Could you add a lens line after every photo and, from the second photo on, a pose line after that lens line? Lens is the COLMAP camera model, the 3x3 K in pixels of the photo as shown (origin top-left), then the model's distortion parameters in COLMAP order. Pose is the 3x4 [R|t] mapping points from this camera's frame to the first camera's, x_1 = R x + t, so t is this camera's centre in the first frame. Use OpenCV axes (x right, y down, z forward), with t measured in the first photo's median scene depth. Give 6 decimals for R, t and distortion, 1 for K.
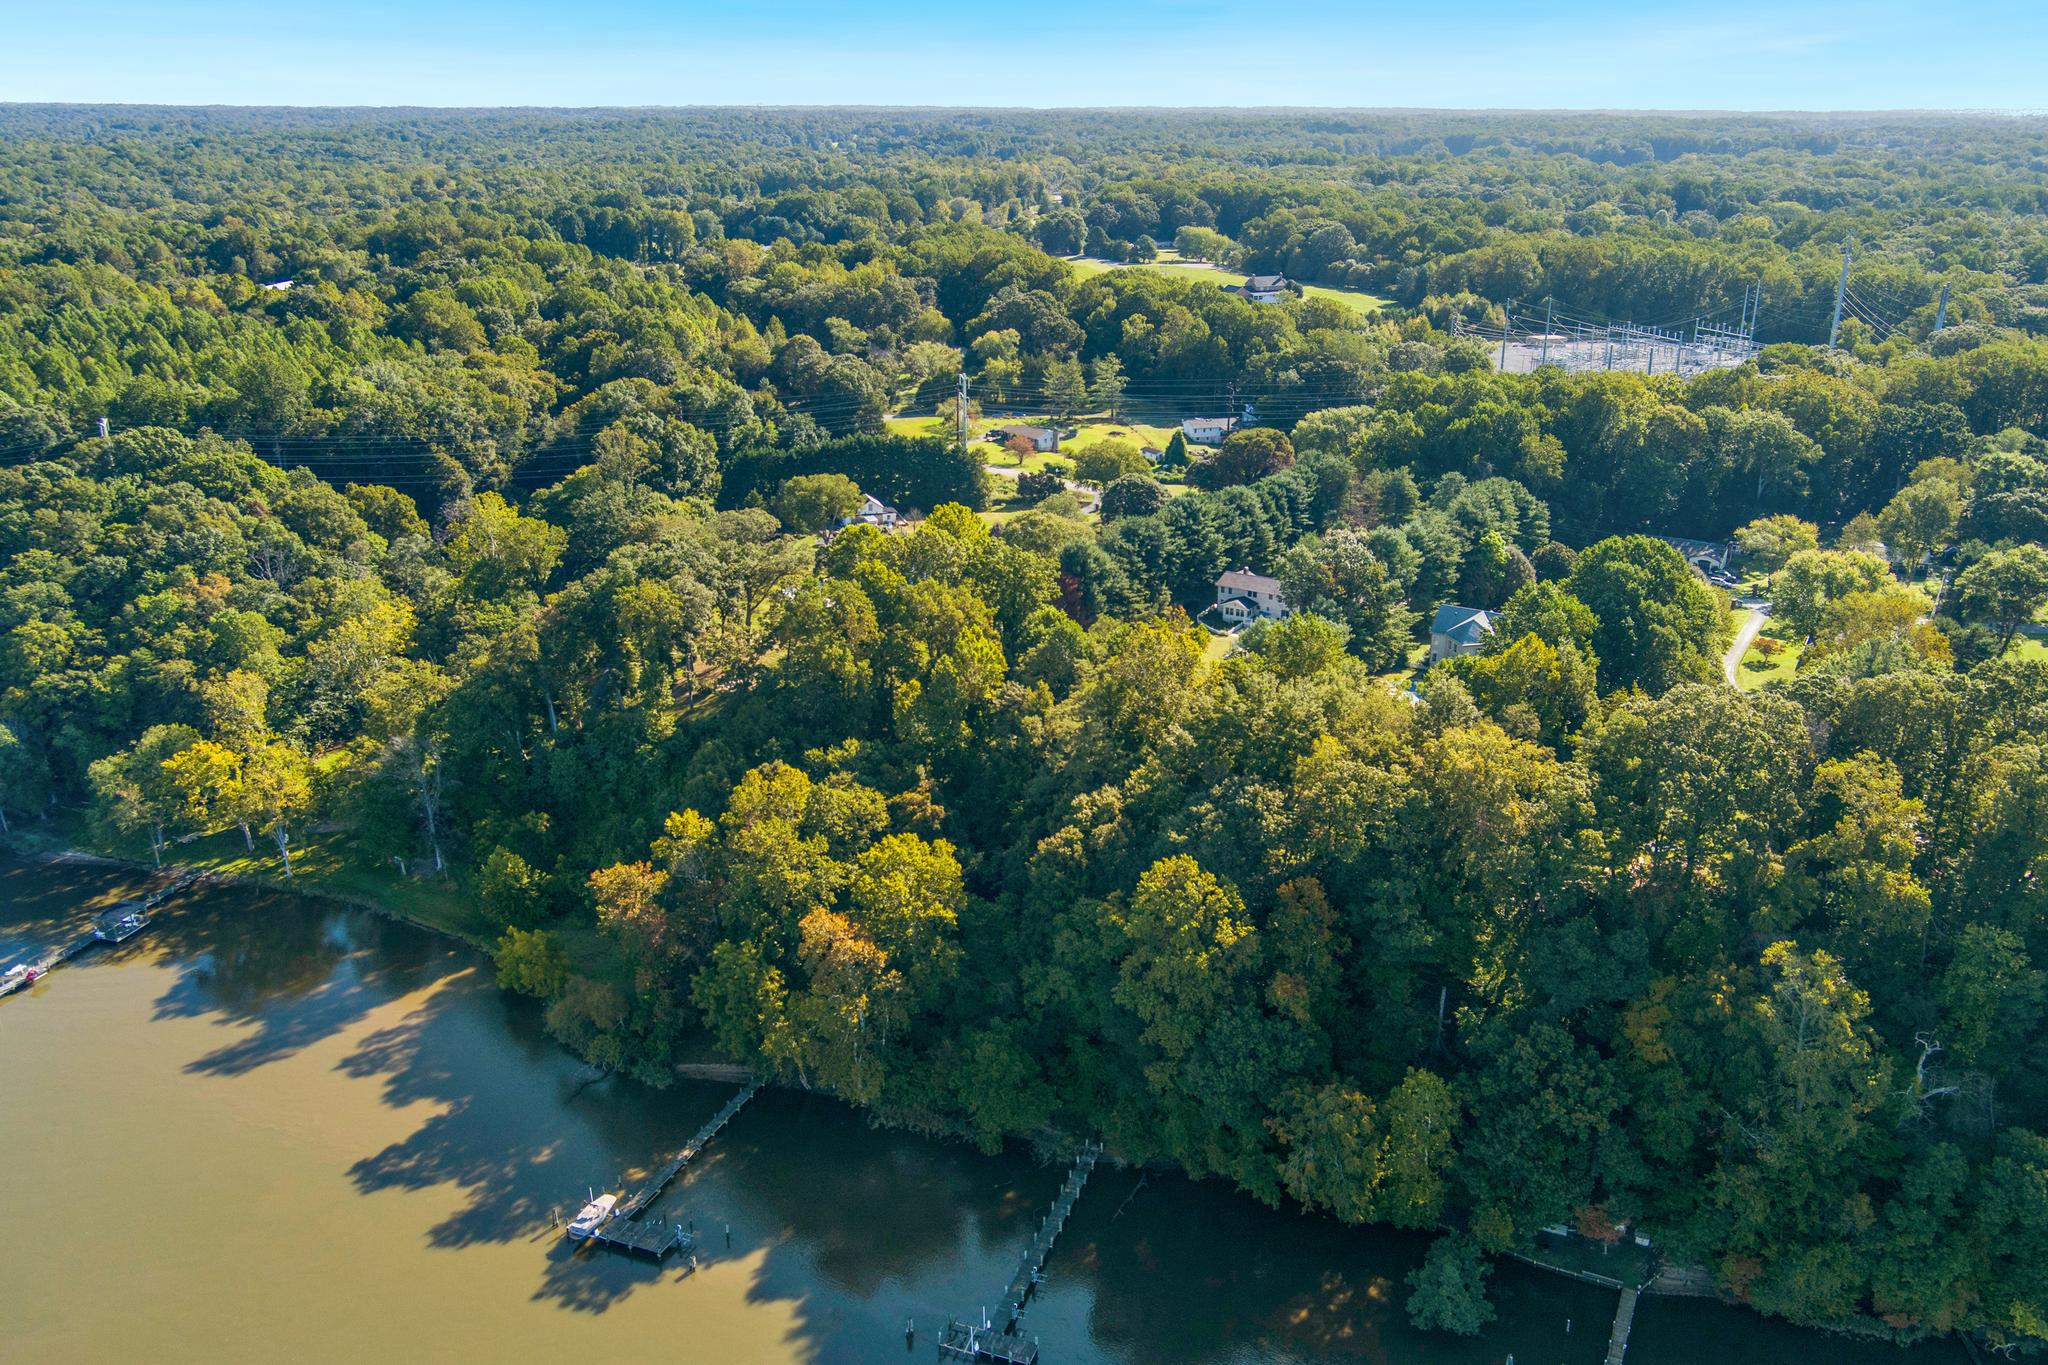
lens RADIAL K [[1617.5, 0, 1024.0], [0, 1617.5, 682.5], [0, 0, 1]] dist [0.000695, 0.002437]
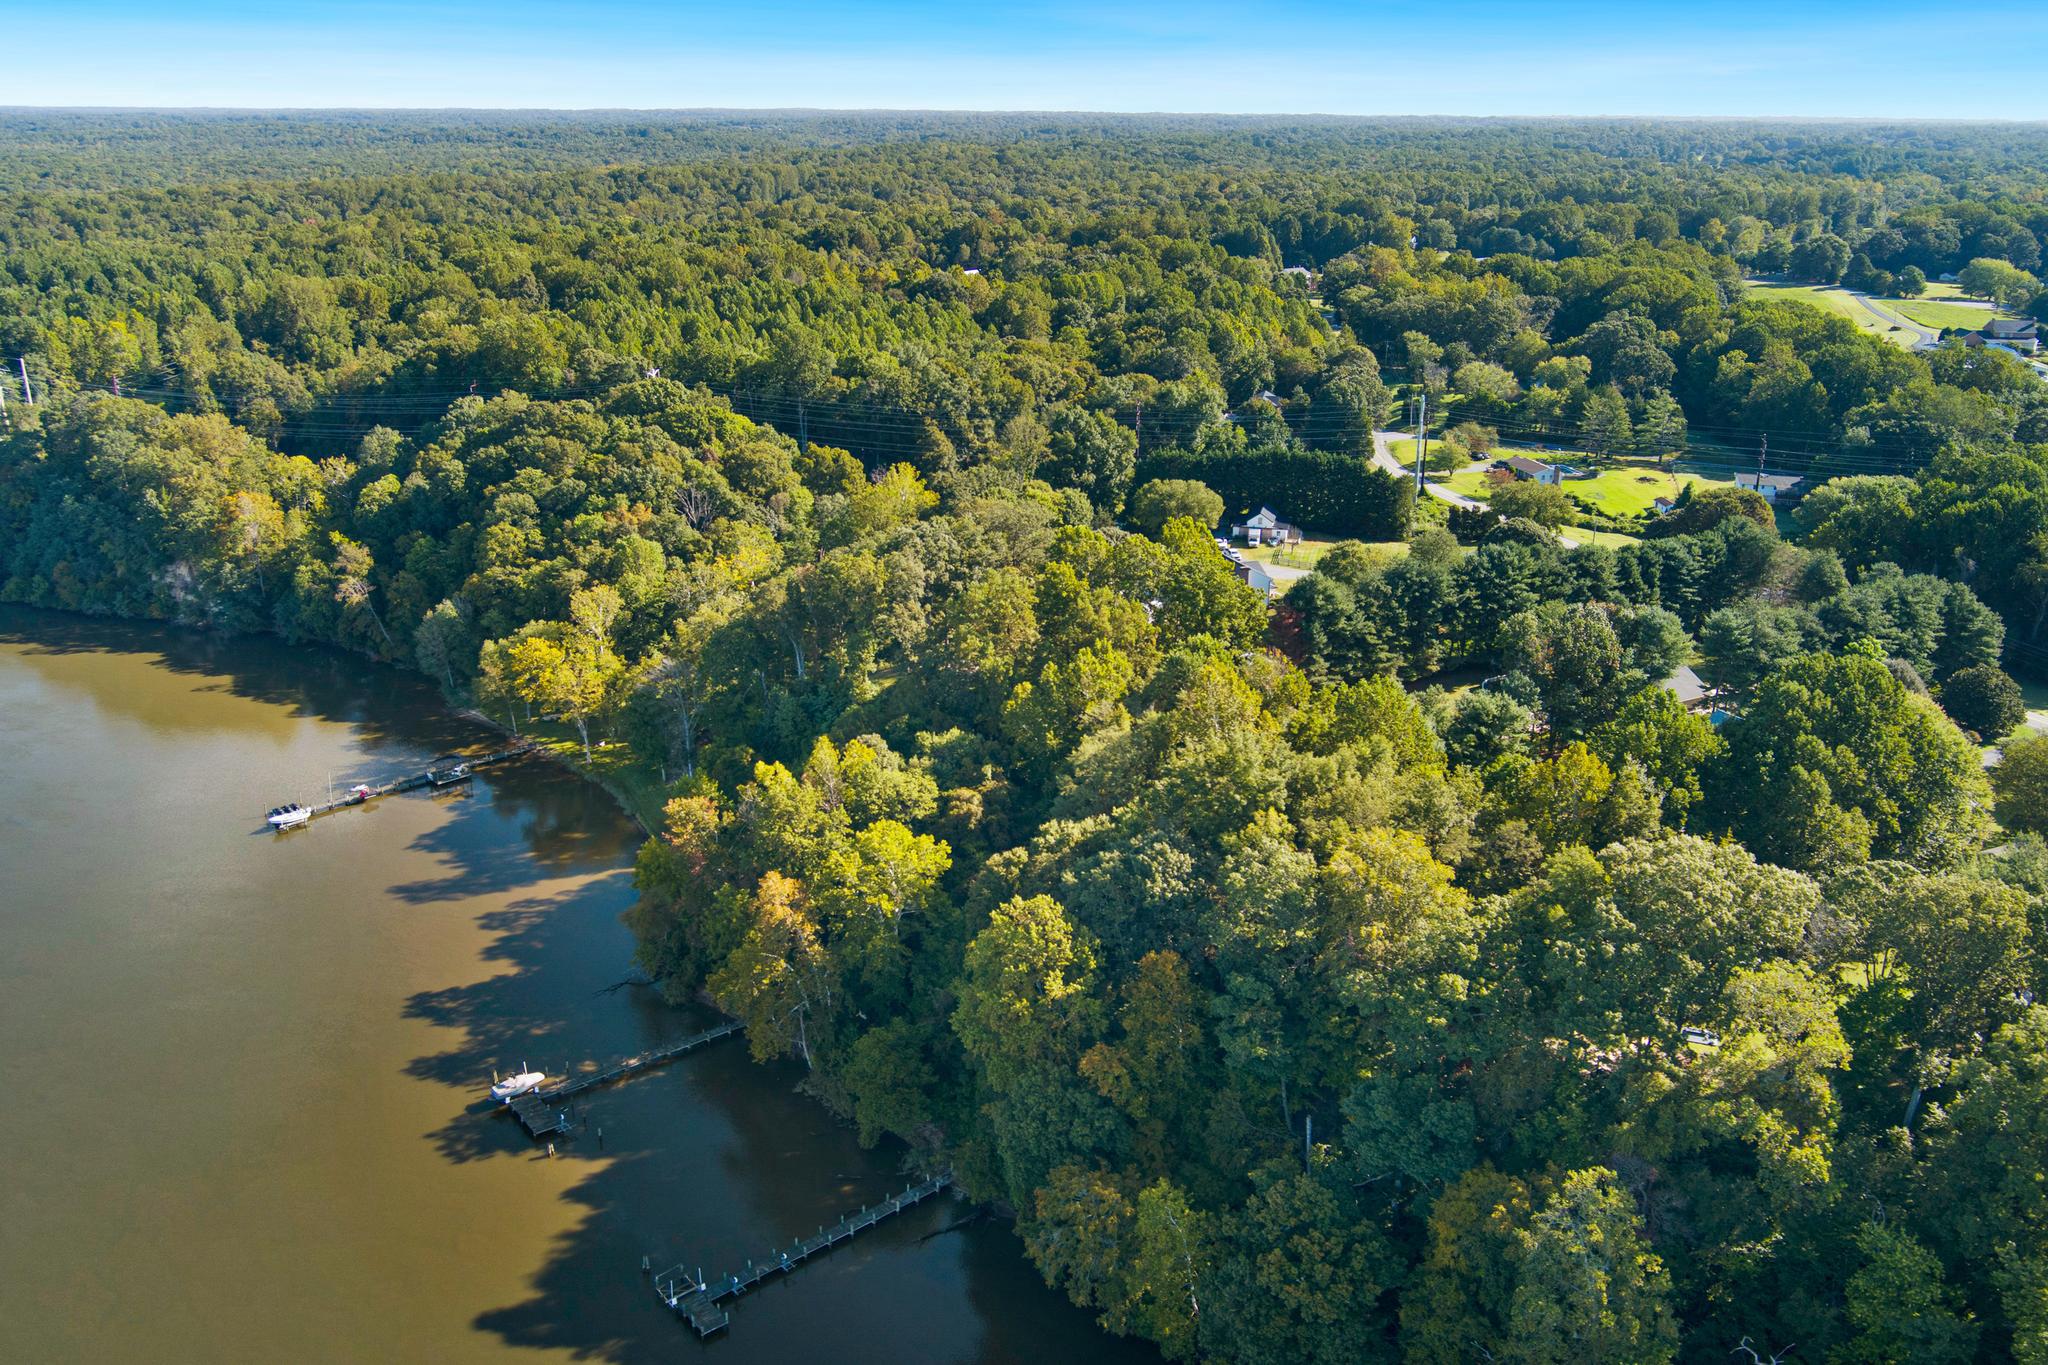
lens RADIAL K [[1621.7, 0, 1024.0], [0, 1621.7, 682.5], [0, 0, 1]] dist [-0.014428, 0.010966]
pose [[0.868079, 0.167533, -0.467303, 0.304074], [-0.169821, 0.984758, 0.037580, -0.029846], [0.466476, 0.046735, 0.883298, 0.089112]]
